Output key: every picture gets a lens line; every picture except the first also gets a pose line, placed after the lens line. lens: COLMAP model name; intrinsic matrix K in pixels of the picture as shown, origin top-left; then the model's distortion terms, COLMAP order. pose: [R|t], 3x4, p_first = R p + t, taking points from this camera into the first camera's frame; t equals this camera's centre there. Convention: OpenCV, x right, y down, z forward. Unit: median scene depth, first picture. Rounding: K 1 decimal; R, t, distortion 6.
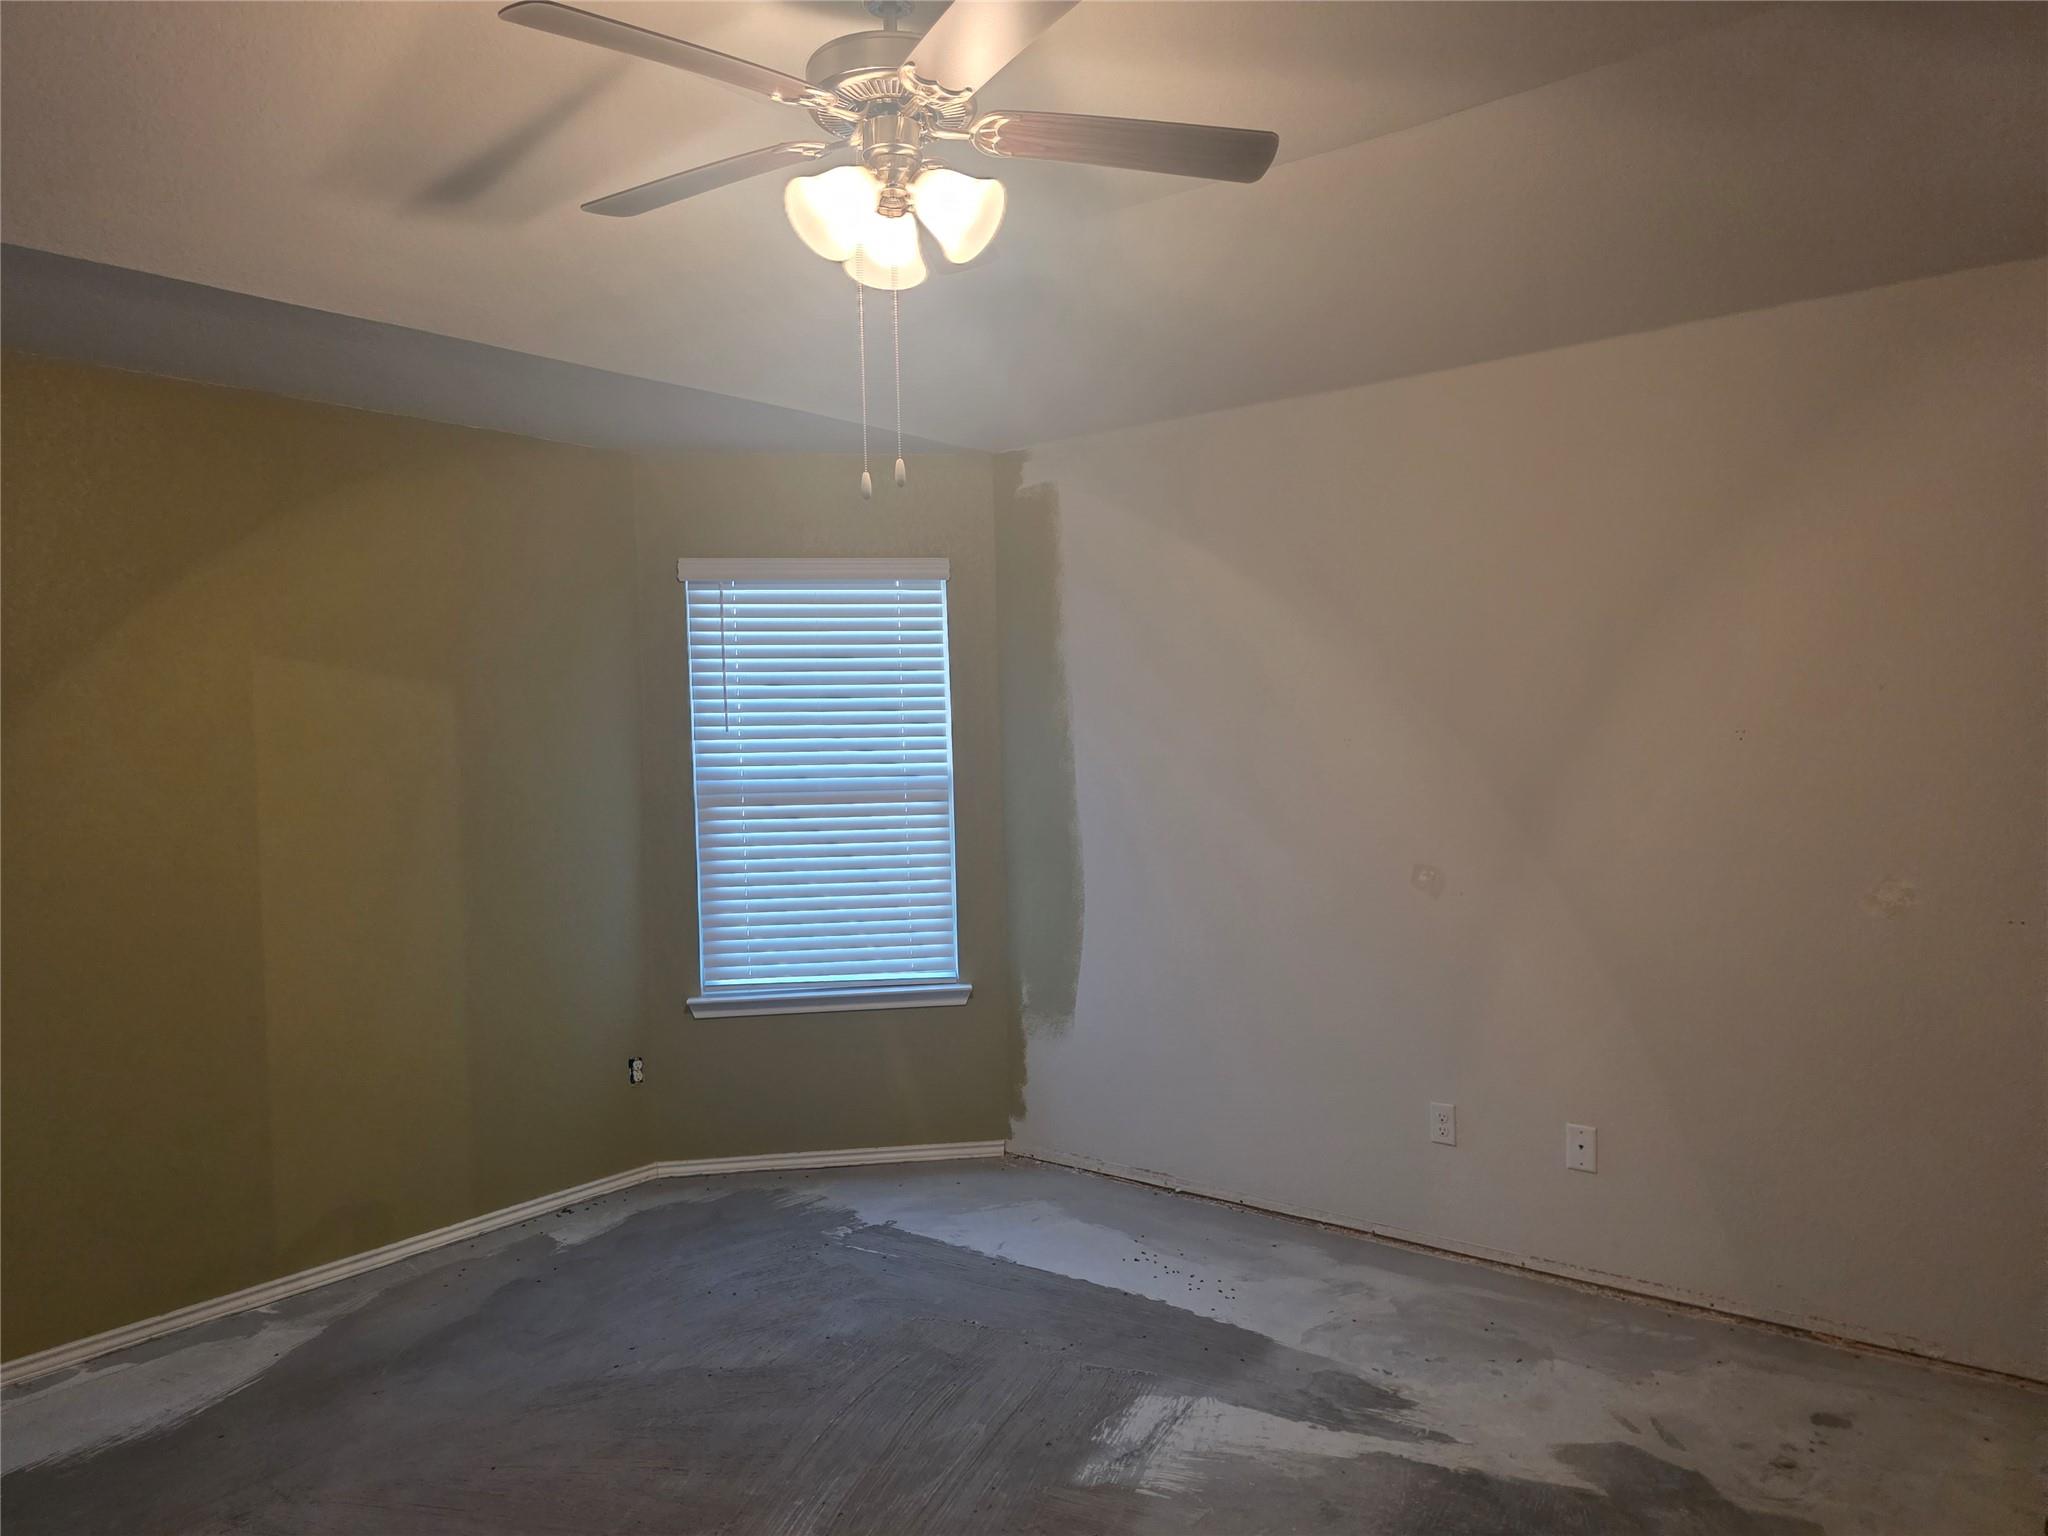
lens RADIAL K [[1344.9, 0, 1024.0], [0, 1344.9, 768.0], [0, 0, 1]] dist [0.049949, -0.042186]
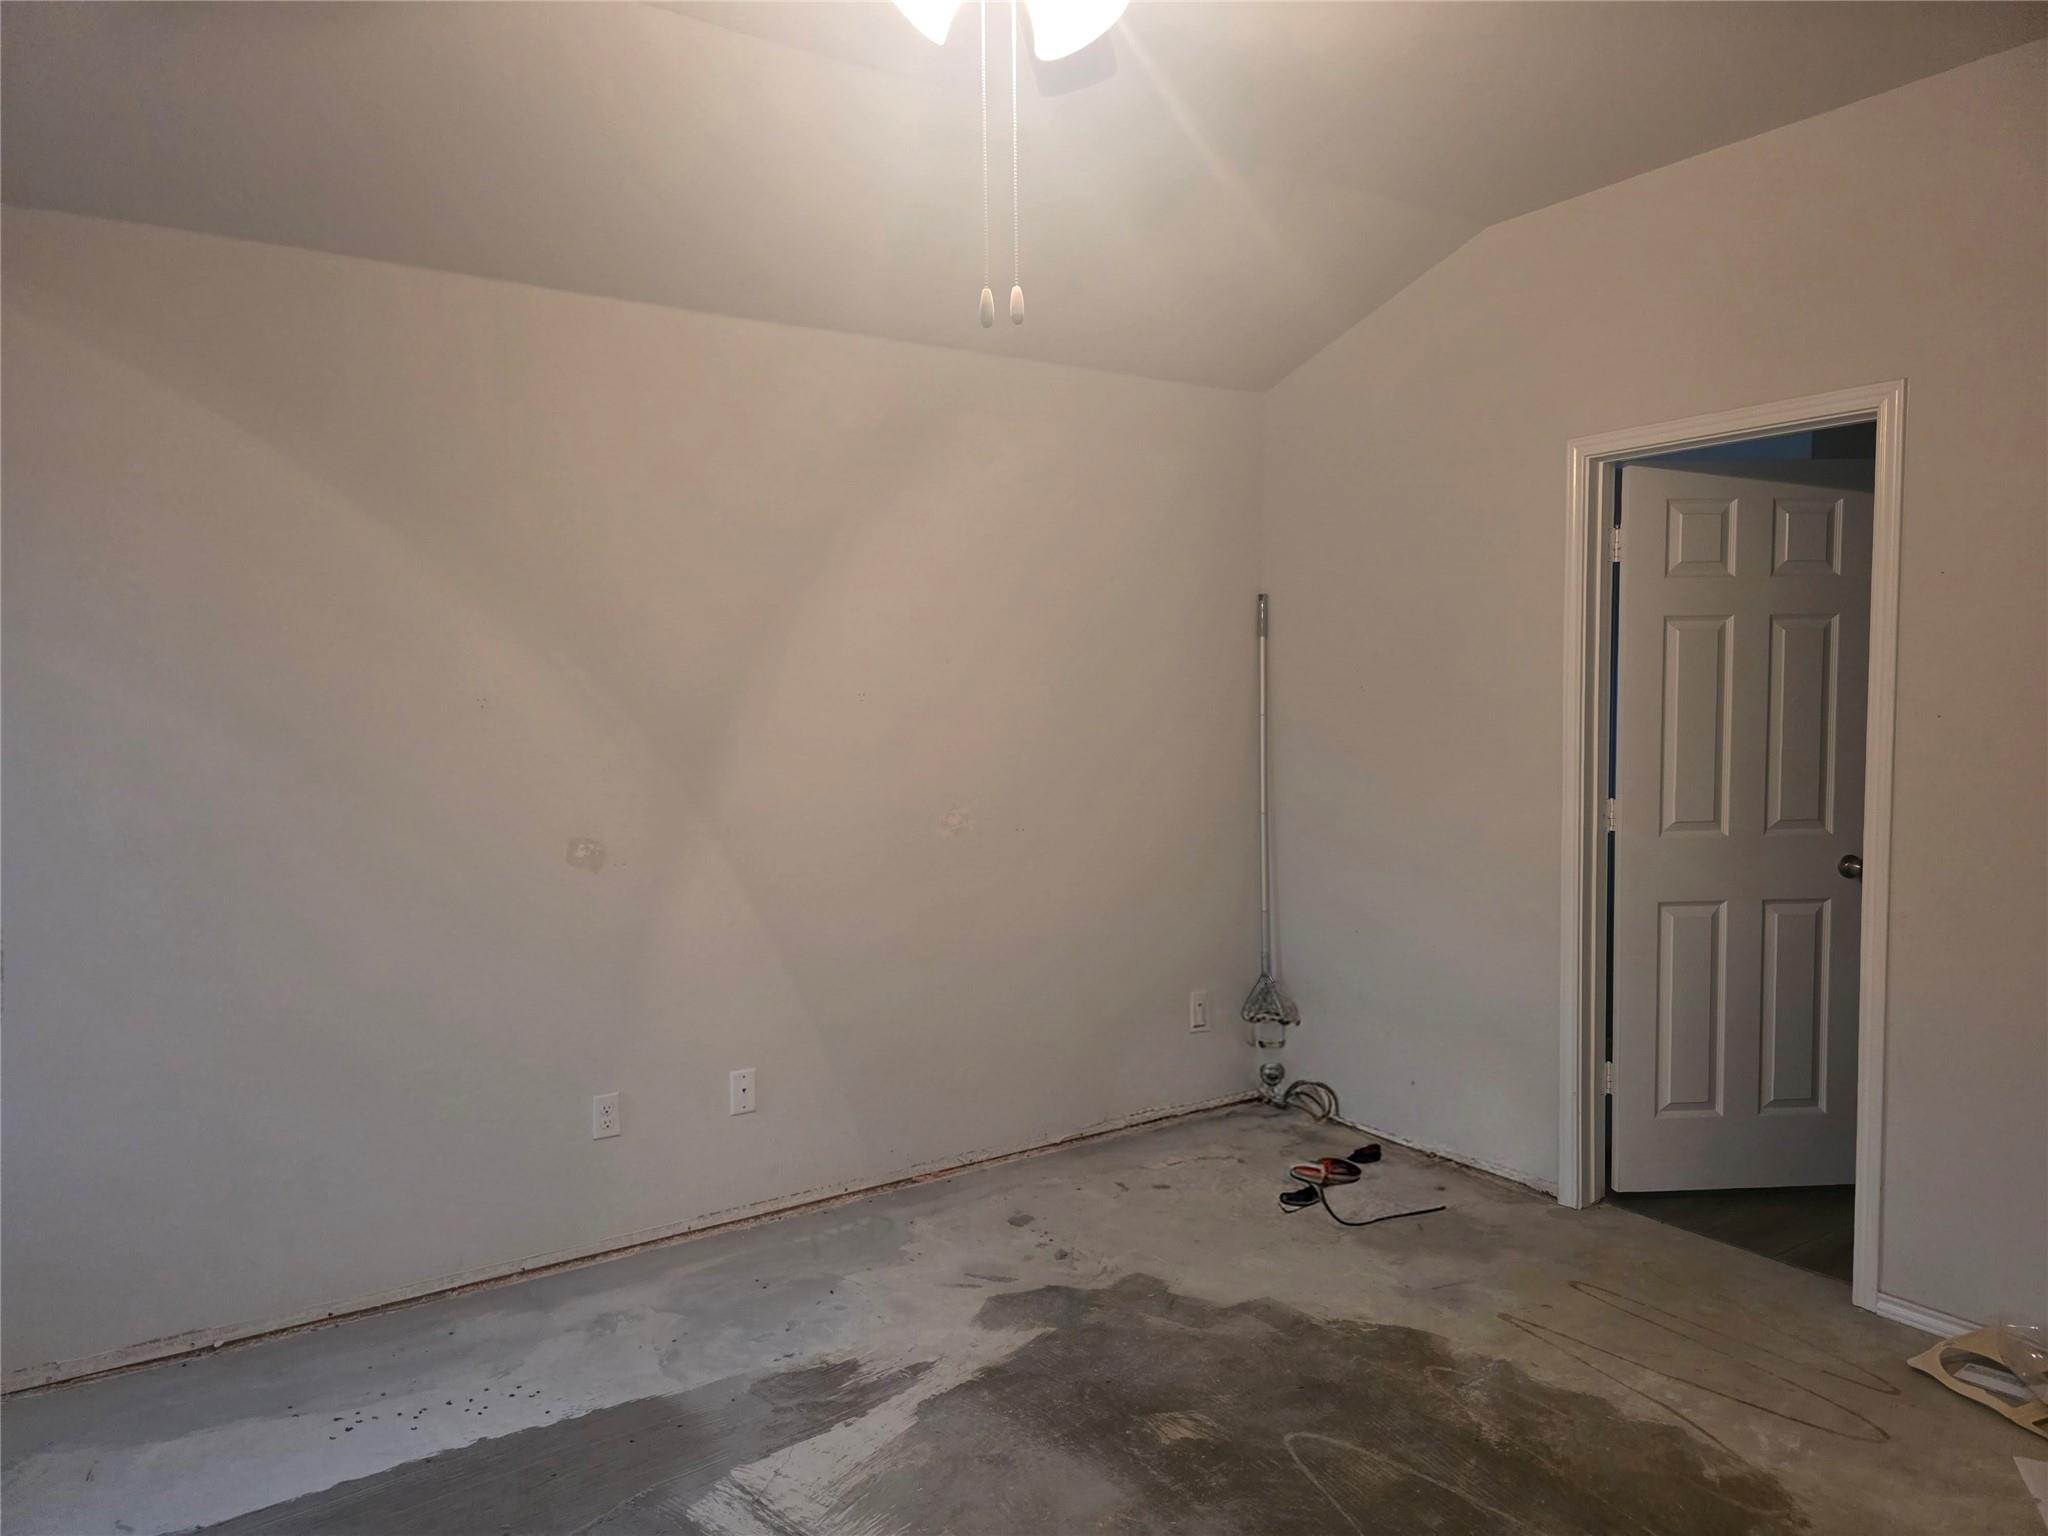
lens RADIAL K [[1344.9, 0, 1024.0], [0, 1344.9, 768.0], [0, 0, 1]] dist [0.049949, -0.042186]
pose [[0.334146, -0.040245, 0.941662, -0.512912], [0.027283, 0.999082, 0.033017, 0.003054], [-0.942126, 0.014659, 0.334938, 0.471728]]
